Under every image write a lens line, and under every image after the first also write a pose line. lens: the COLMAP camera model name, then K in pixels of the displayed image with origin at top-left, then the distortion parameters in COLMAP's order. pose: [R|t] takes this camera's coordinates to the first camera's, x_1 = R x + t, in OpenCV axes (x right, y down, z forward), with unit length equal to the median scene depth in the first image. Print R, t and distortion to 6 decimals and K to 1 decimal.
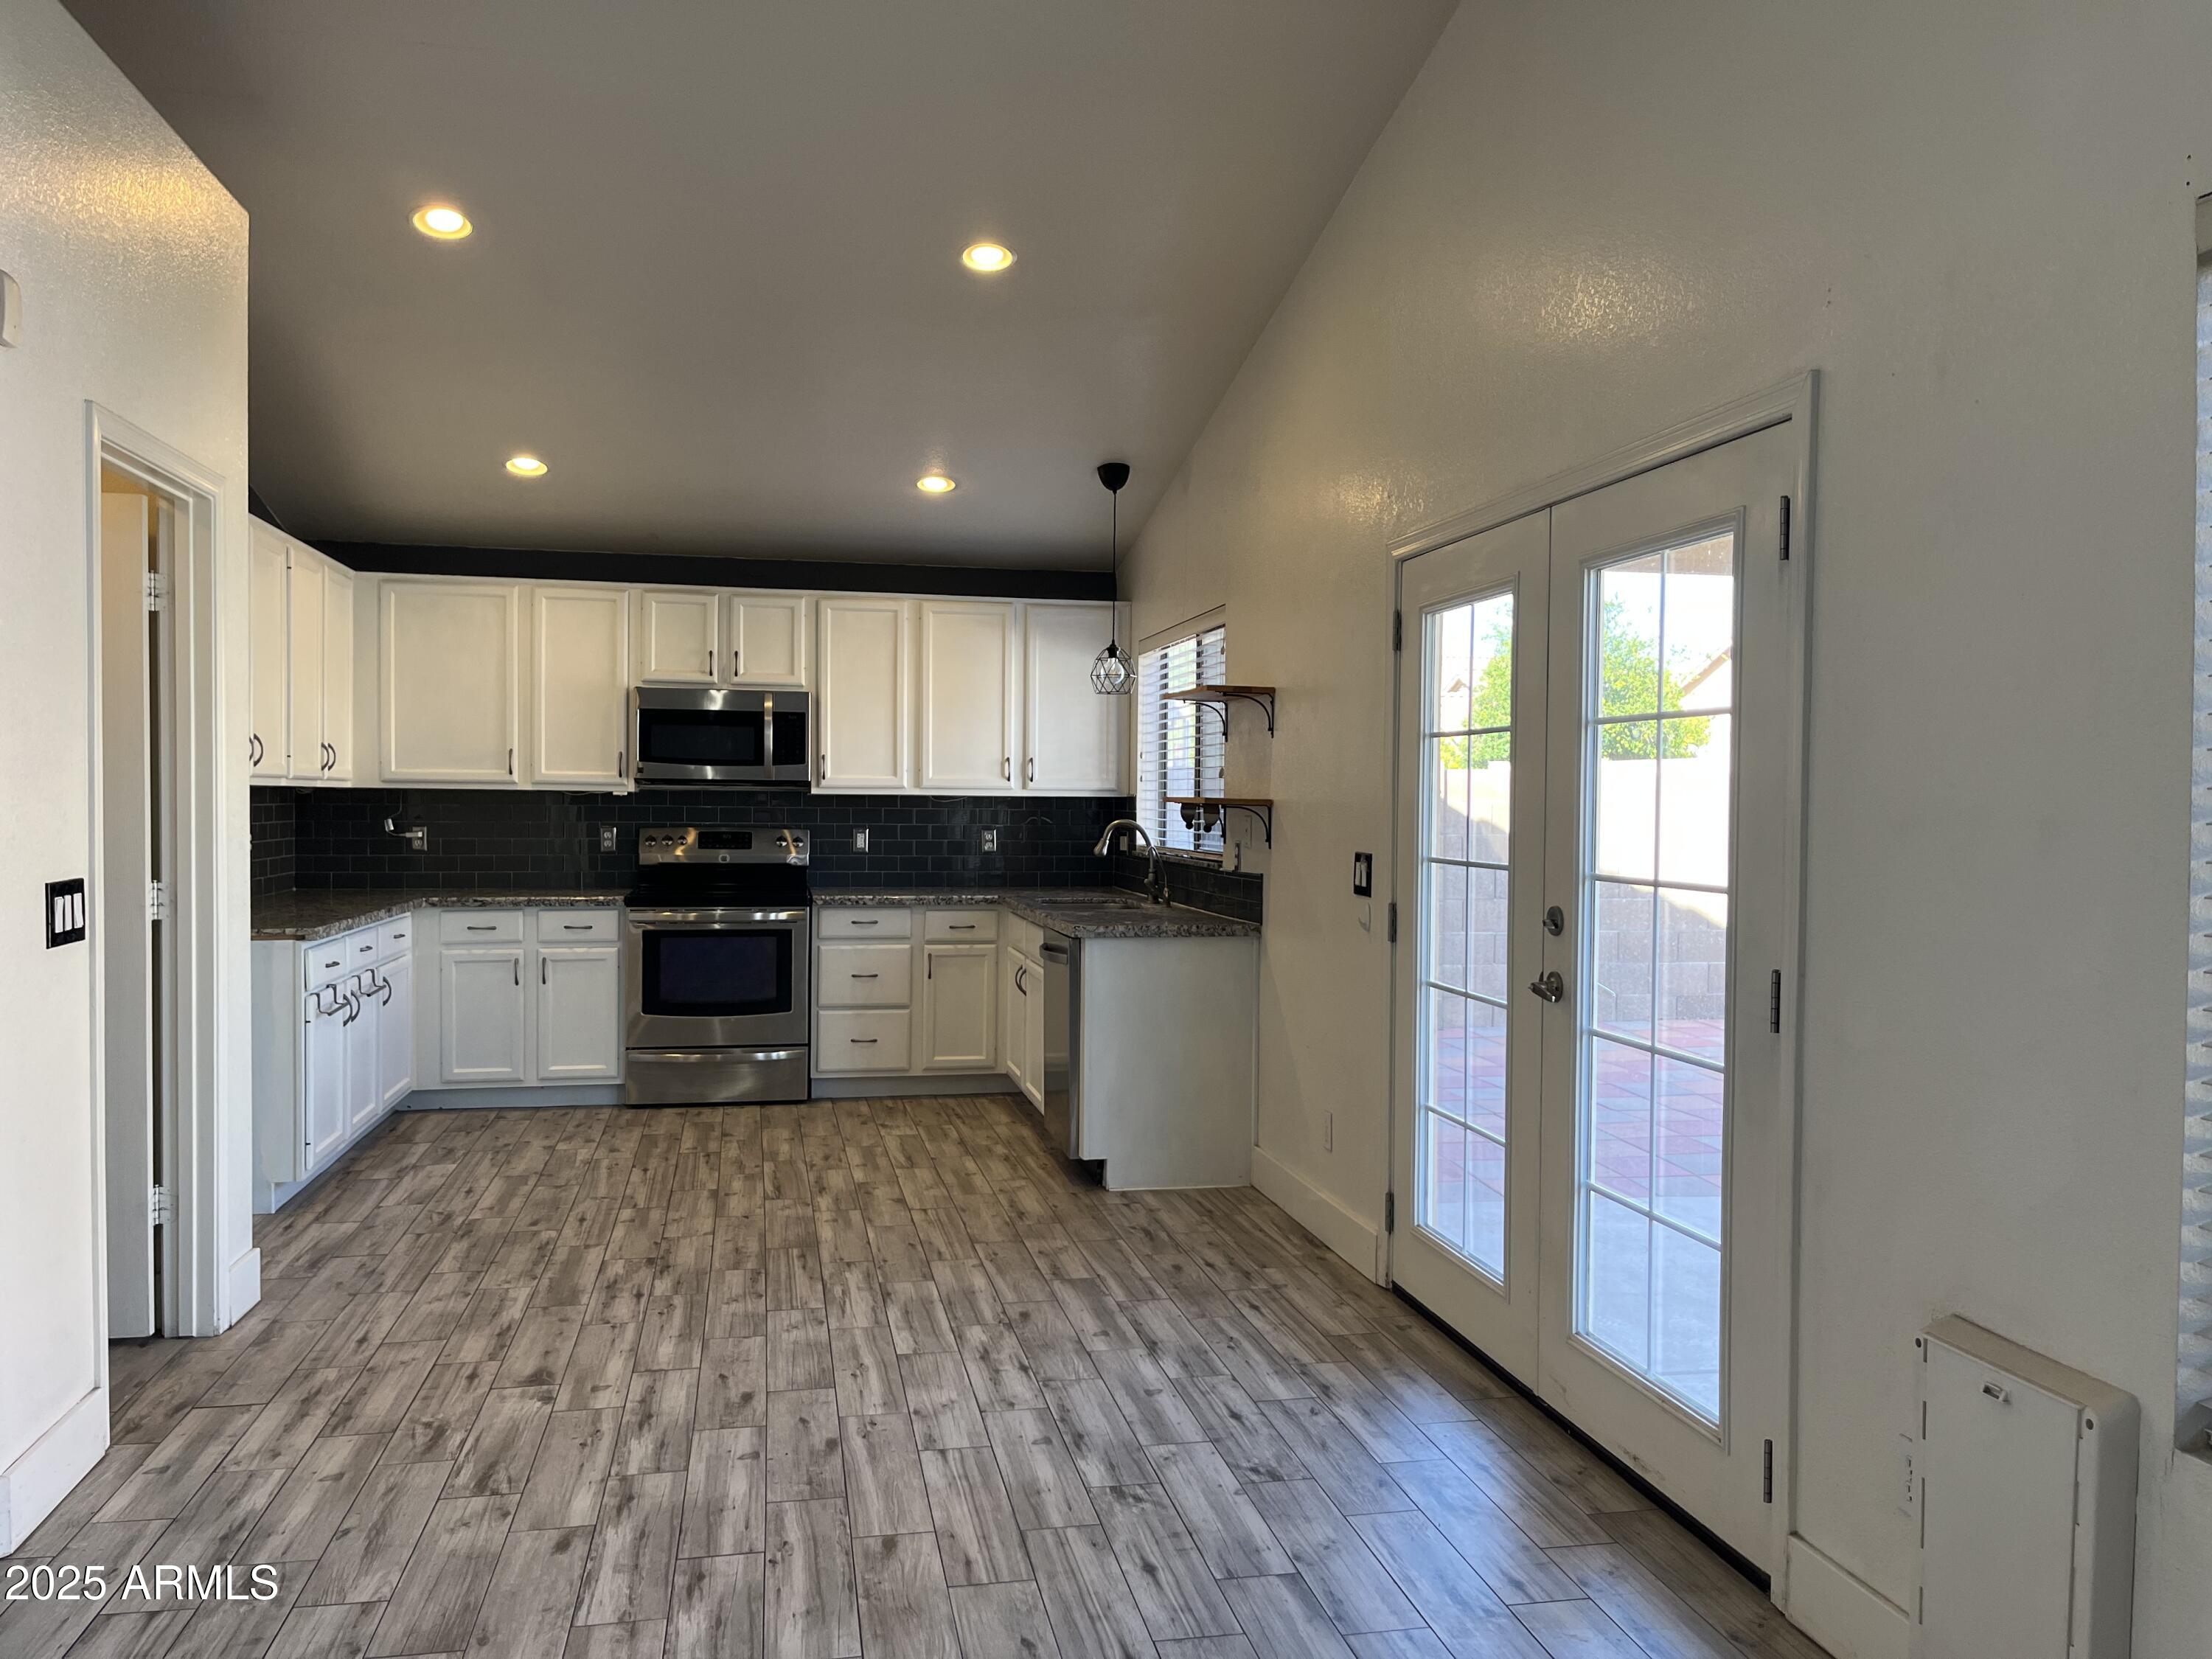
lens RADIAL K [[1654.6, 0, 1107.4], [0, 1654.6, 834.3], [0, 0, 1]] dist [0.027520, -0.030570]
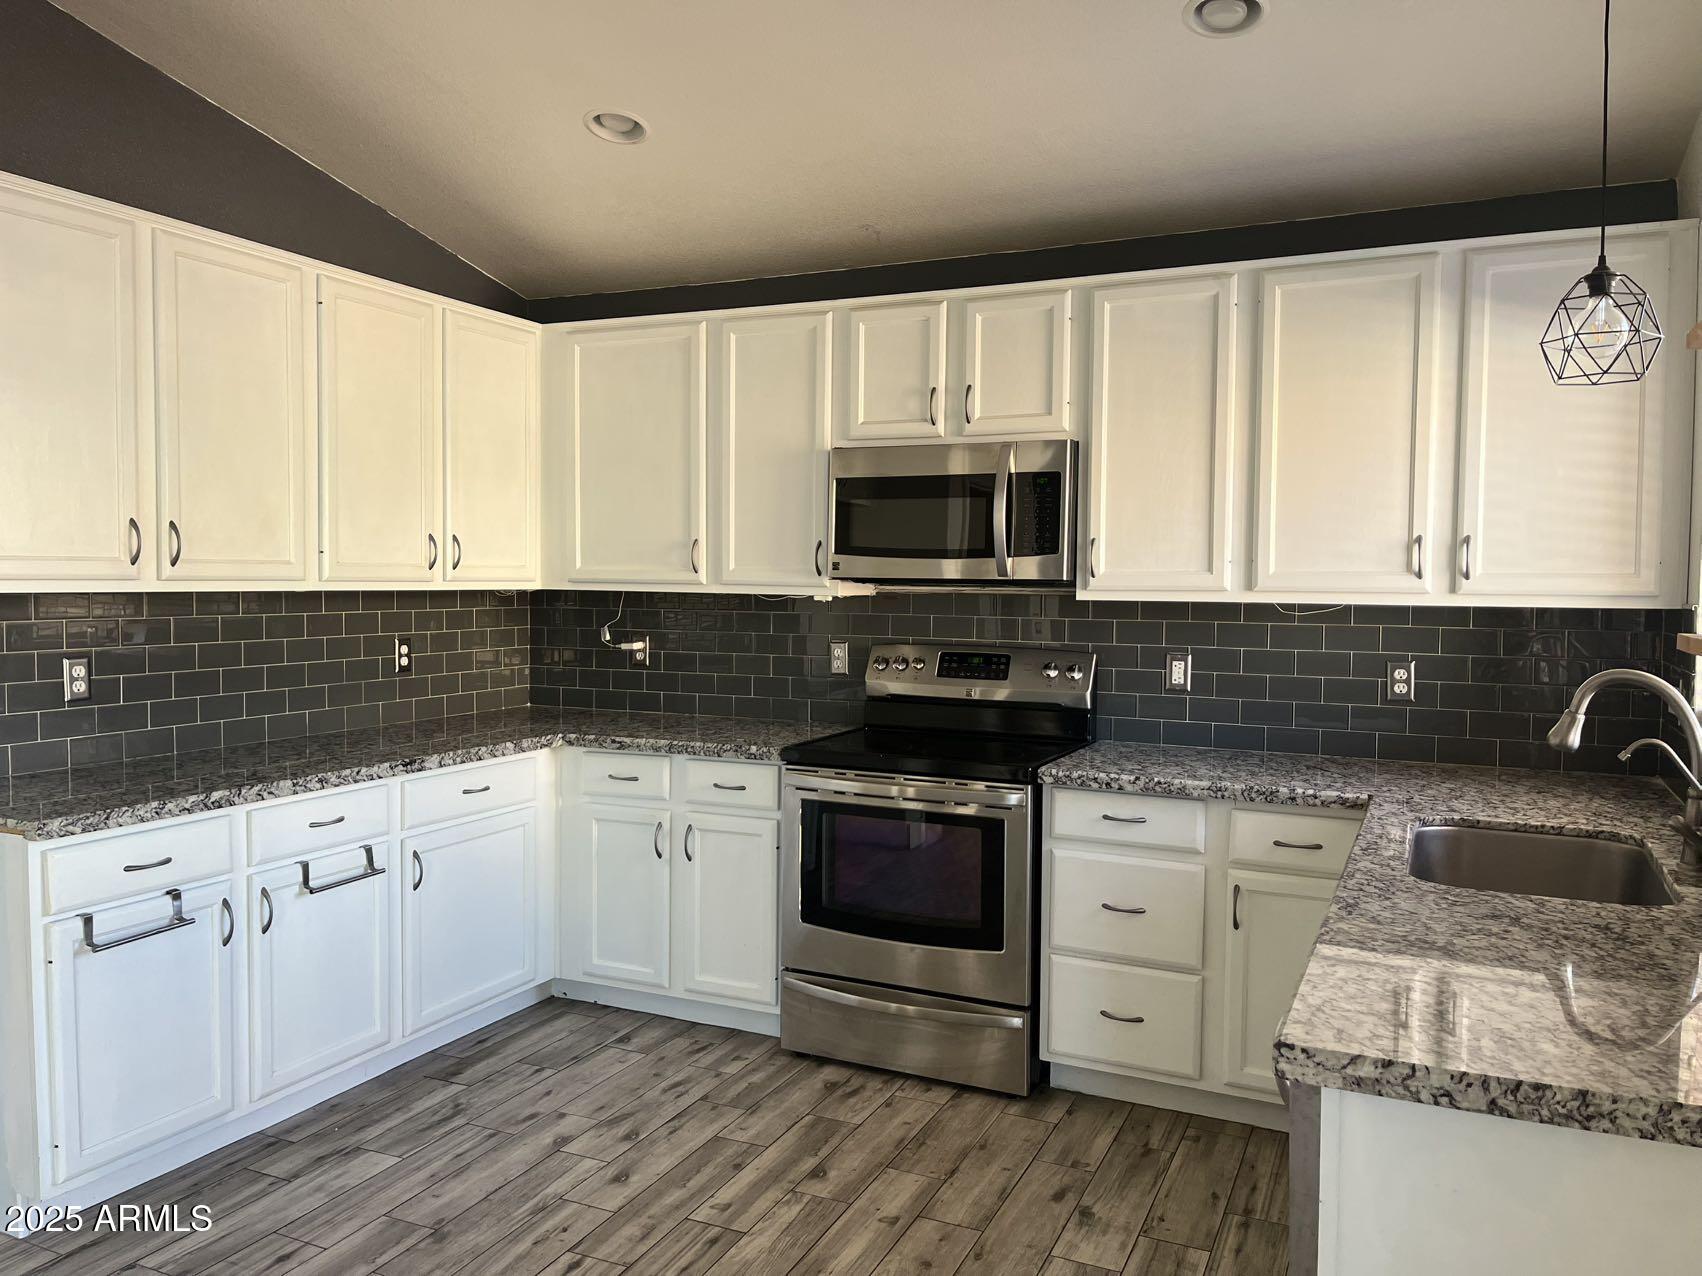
lens RADIAL K [[1273.1, 0, 842.7], [0, 1273.1, 631.2], [0, 0, 1]] dist [0.027520, -0.030570]
pose [[0.803954, 0.023037, -0.594246, 0.041145], [-0.013530, 0.999699, 0.020451, -0.021640], [0.594538, -0.008402, 0.804024, 0.560194]]
